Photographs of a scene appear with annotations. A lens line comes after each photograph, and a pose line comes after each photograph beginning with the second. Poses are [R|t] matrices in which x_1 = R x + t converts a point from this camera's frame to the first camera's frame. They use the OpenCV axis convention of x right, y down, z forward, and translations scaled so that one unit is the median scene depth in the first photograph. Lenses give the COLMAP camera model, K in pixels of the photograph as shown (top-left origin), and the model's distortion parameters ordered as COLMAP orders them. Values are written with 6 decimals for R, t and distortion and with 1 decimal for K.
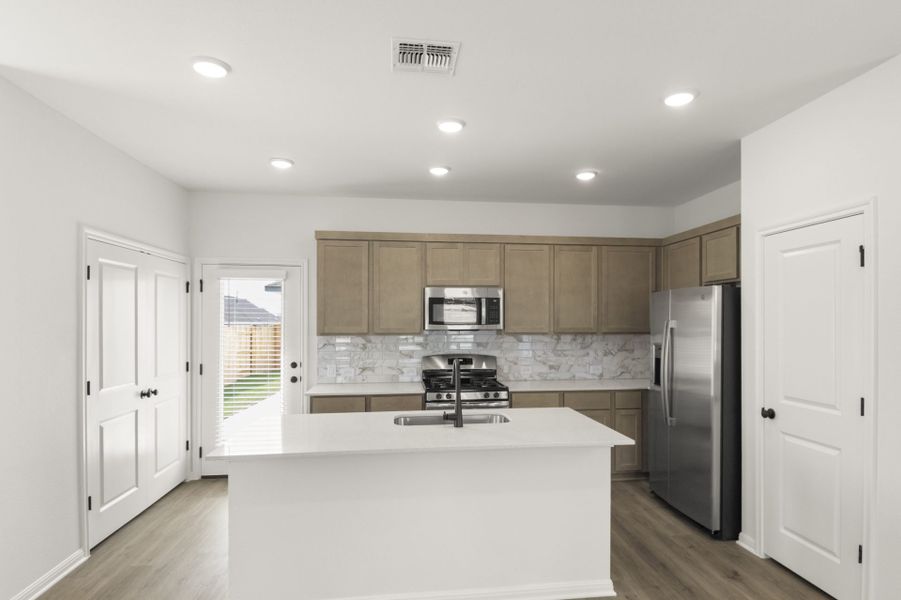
lens RADIAL K [[494.3, 0, 462.9], [0, 494.3, 324.8], [0, 0, 1]] dist [0.025541, -0.050310]
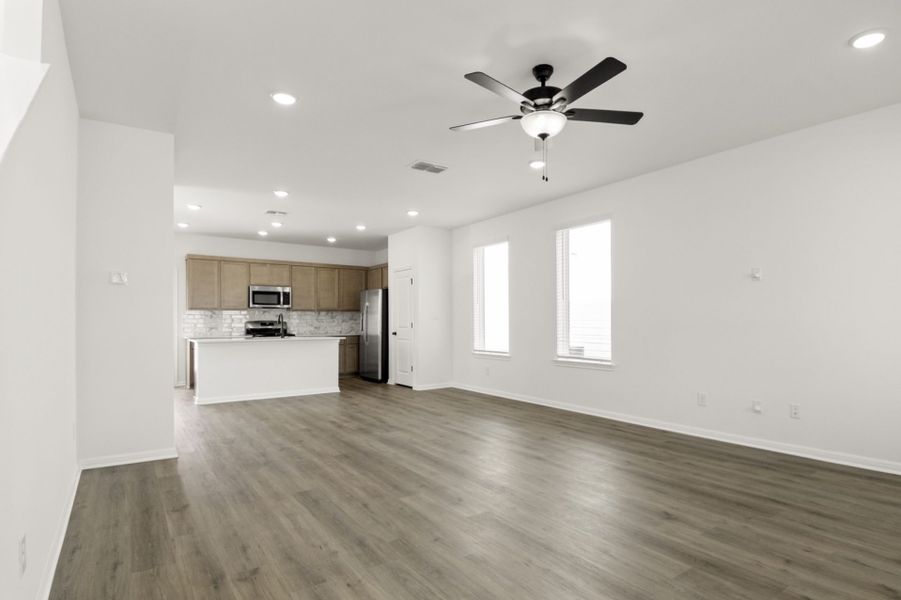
lens RADIAL K [[482.2, 0, 467.6], [0, 482.2, 318.5], [0, 0, 1]] dist [0.024827, -0.032300]
pose [[0.880532, 0.001644, 0.473984, -0.222701], [0.005004, 0.999906, -0.012763, 0.083306], [-0.473961, 0.013610, 0.880441, -1.095212]]
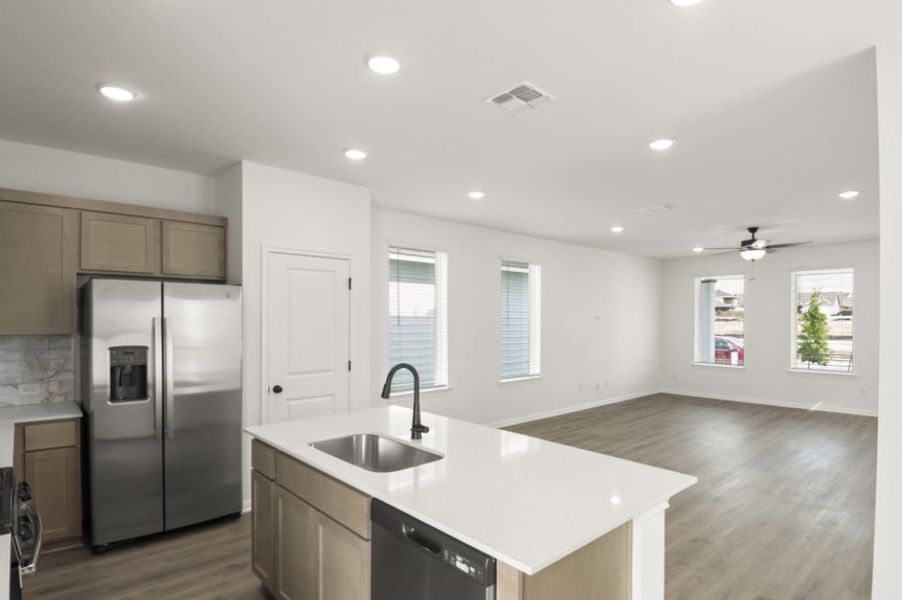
lens RADIAL K [[477.5, 0, 455.2], [0, 477.5, 323.3], [0, 0, 1]] dist [-0.000414, -0.030230]
pose [[-0.560322, -0.004838, 0.828260, -0.464789], [0.003558, 0.999960, 0.008248, -0.004150], [-0.828267, 0.007569, -0.560283, 0.864747]]
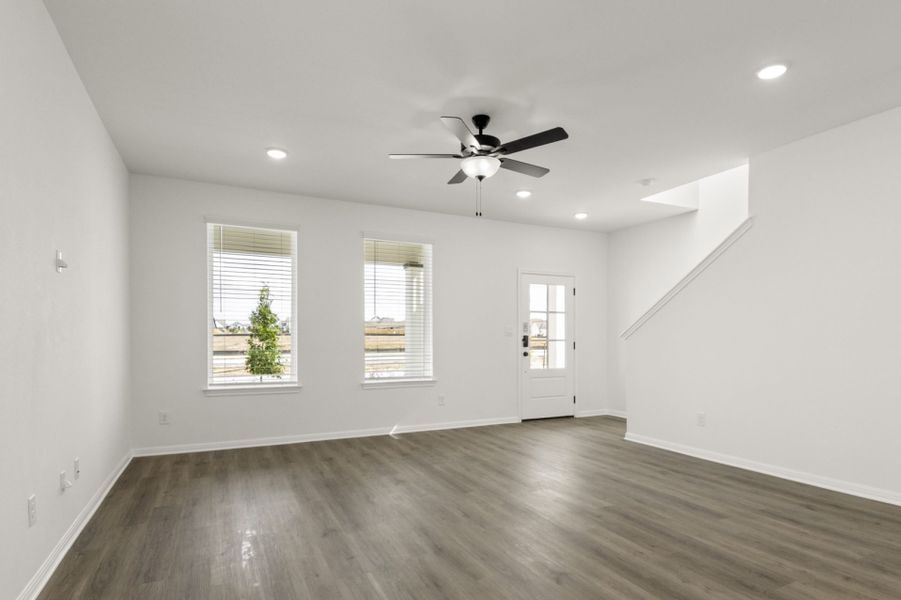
lens RADIAL K [[486.8, 0, 464.3], [0, 486.8, 346.7], [0, 0, 1]] dist [0.025189, -0.000307]
pose [[-0.942394, 0.007161, -0.334427, 0.443396], [0.000620, 0.999806, 0.019663, 0.073067], [0.334503, 0.018324, -0.942217, 0.113890]]
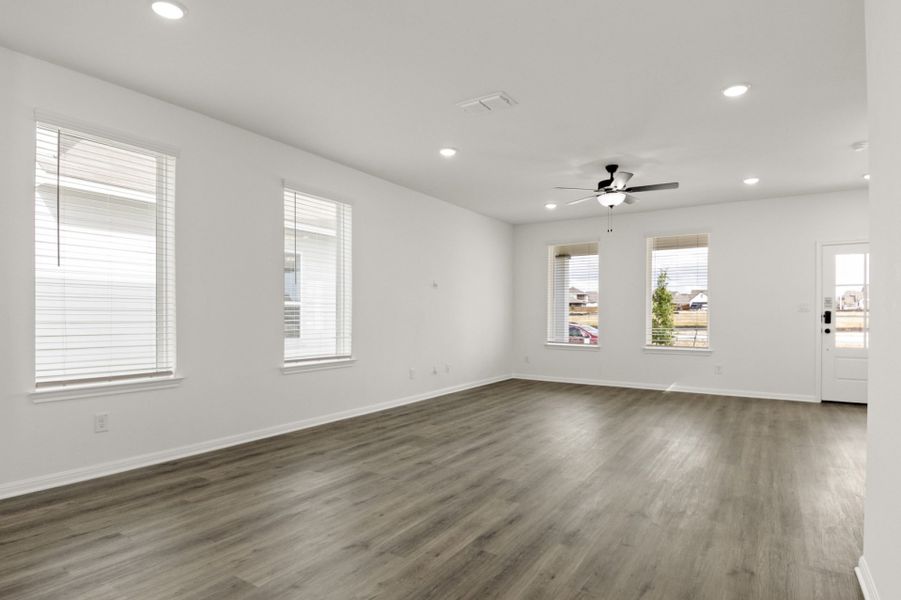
lens RADIAL K [[482.2, 0, 467.6], [0, 482.2, 318.5], [0, 0, 1]] dist [0.024827, -0.032300]
pose [[-0.774469, -0.004998, 0.632593, -0.269703], [0.000473, 0.999964, 0.008478, 0.076844], [-0.632612, 0.006865, -0.774438, 0.479252]]
